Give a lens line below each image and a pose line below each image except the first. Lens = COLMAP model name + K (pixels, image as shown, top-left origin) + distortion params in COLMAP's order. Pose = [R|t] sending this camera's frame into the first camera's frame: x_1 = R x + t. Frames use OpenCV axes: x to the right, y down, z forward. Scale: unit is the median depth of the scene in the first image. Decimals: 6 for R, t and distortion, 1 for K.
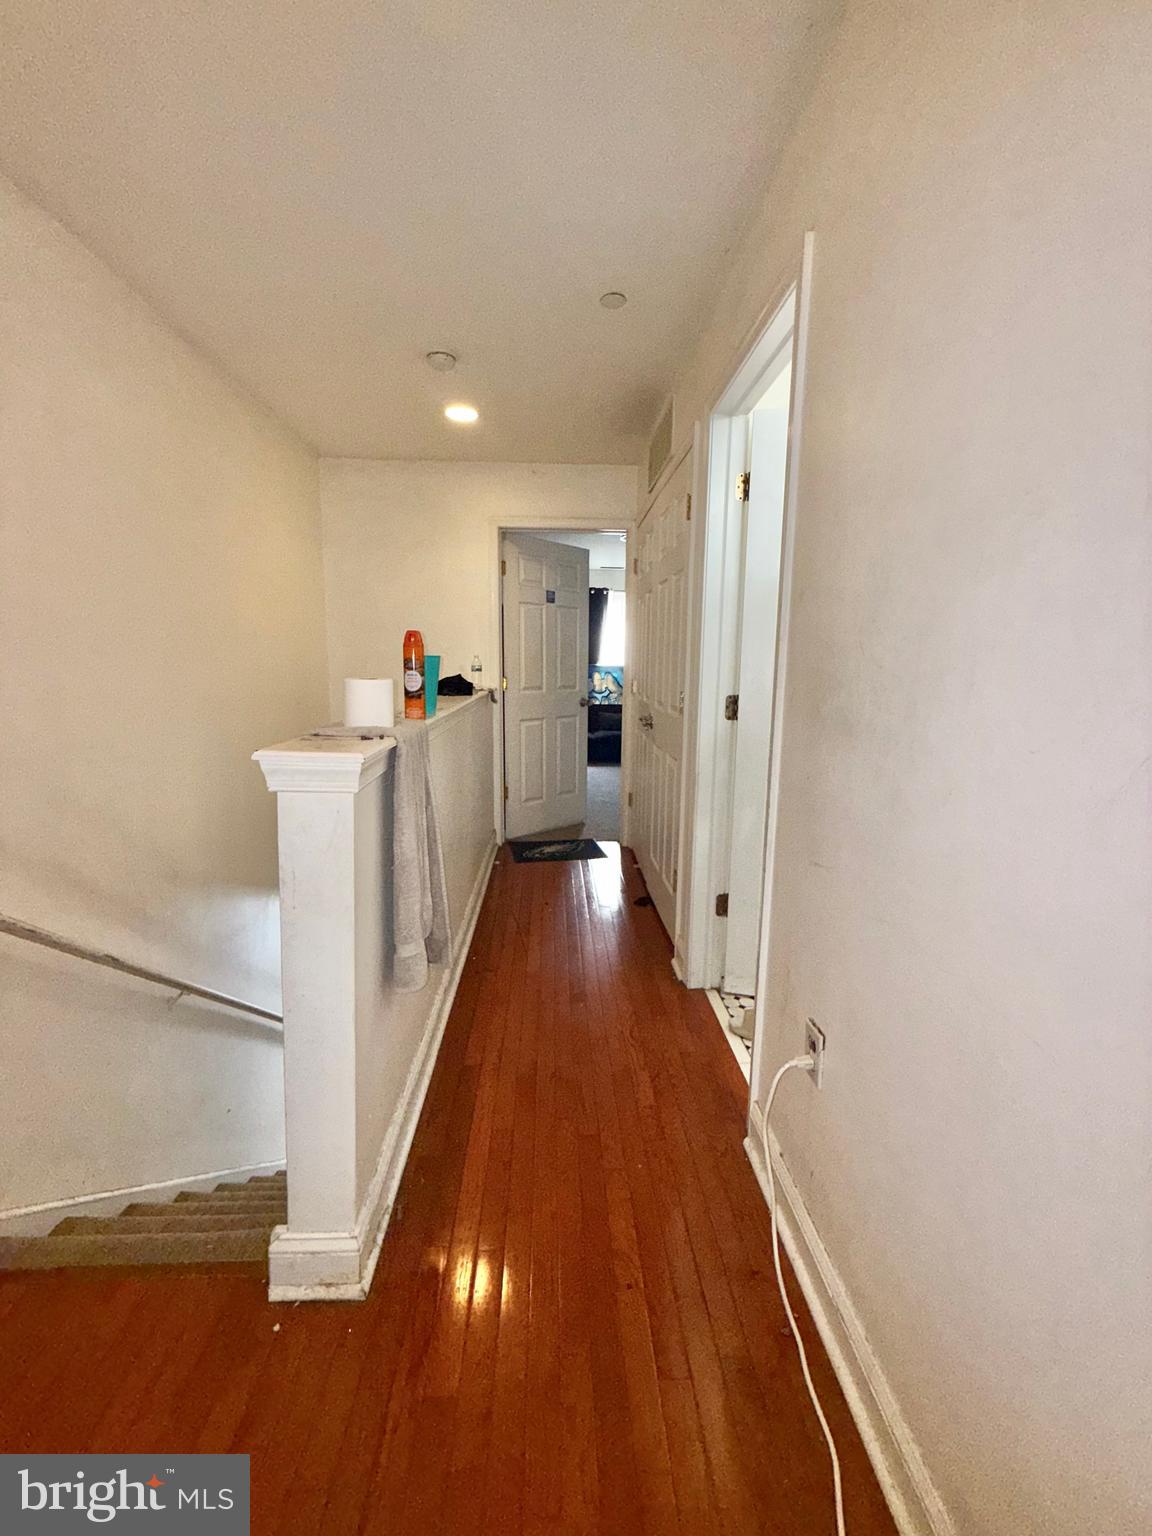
lens RADIAL K [[615.7, 0, 574.8], [0, 615.7, 765.0], [0, 0, 1]] dist [-0.002576, -0.000208]
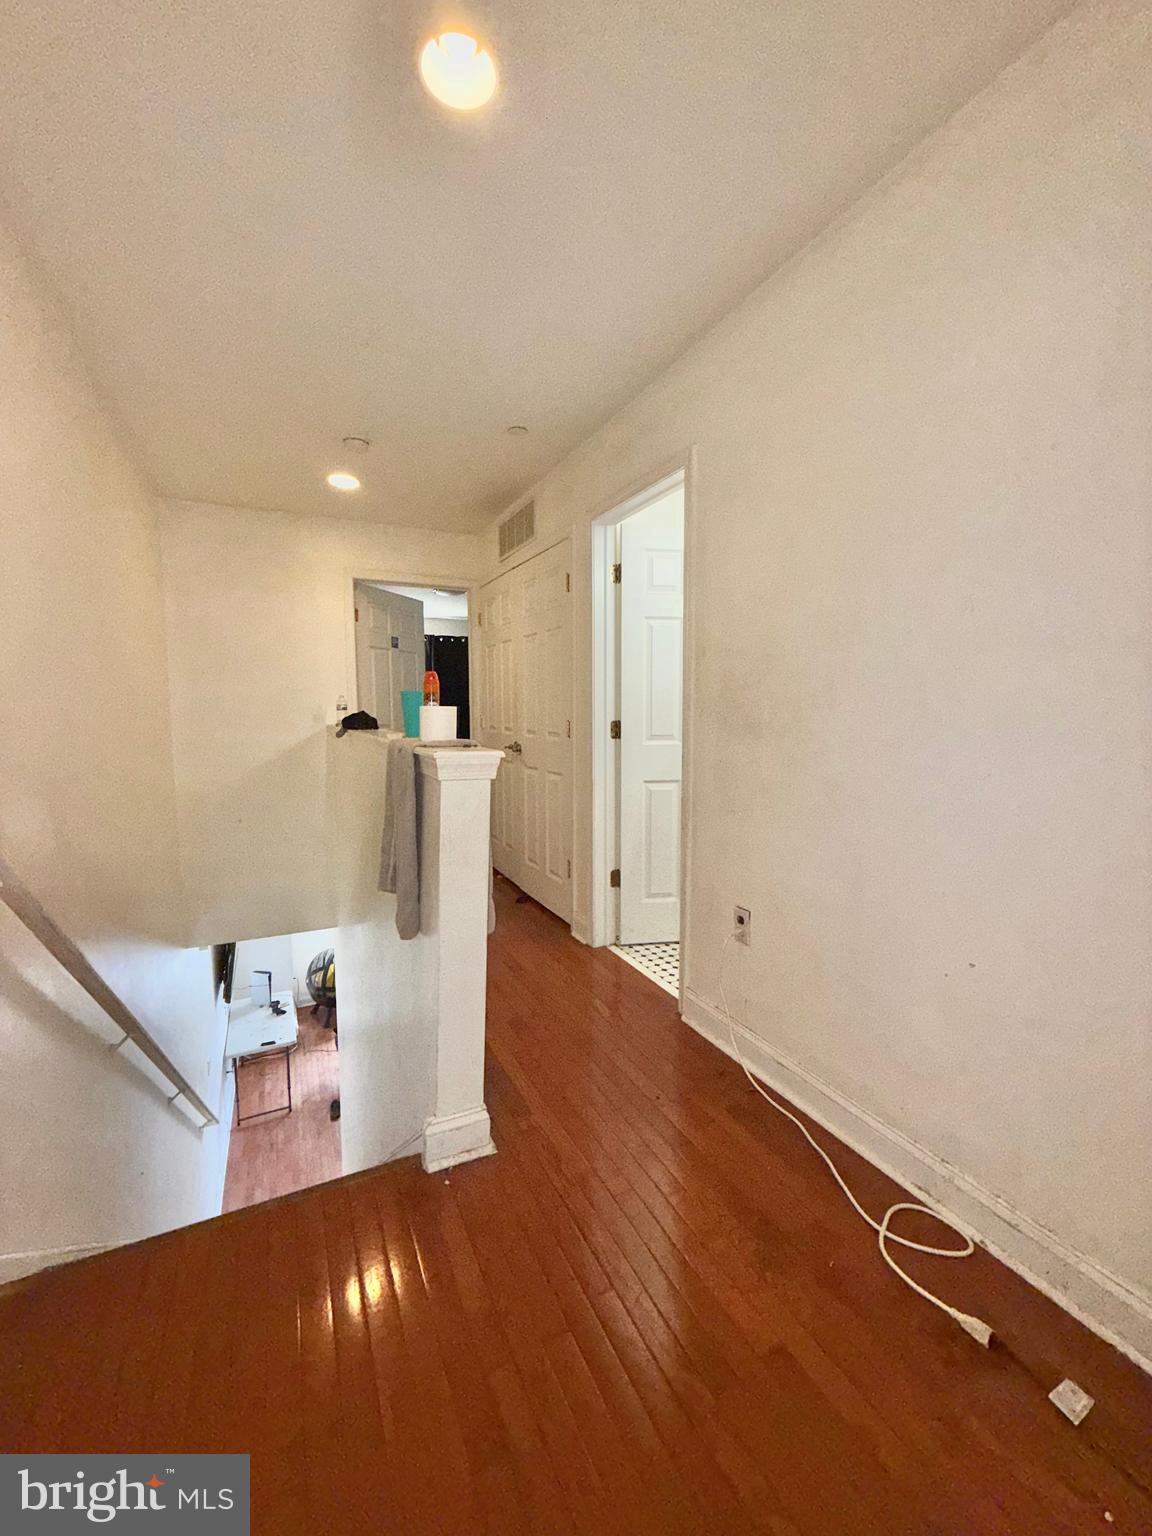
lens RADIAL K [[615.7, 0, 576.5], [0, 615.7, 763.5], [0, 0, 1]] dist [-0.002576, -0.000208]
pose [[0.918541, -0.050496, 0.392088, -0.297729], [0.077827, 0.995497, -0.054118, 0.040018], [-0.387590, 0.080224, 0.918334, -0.177687]]
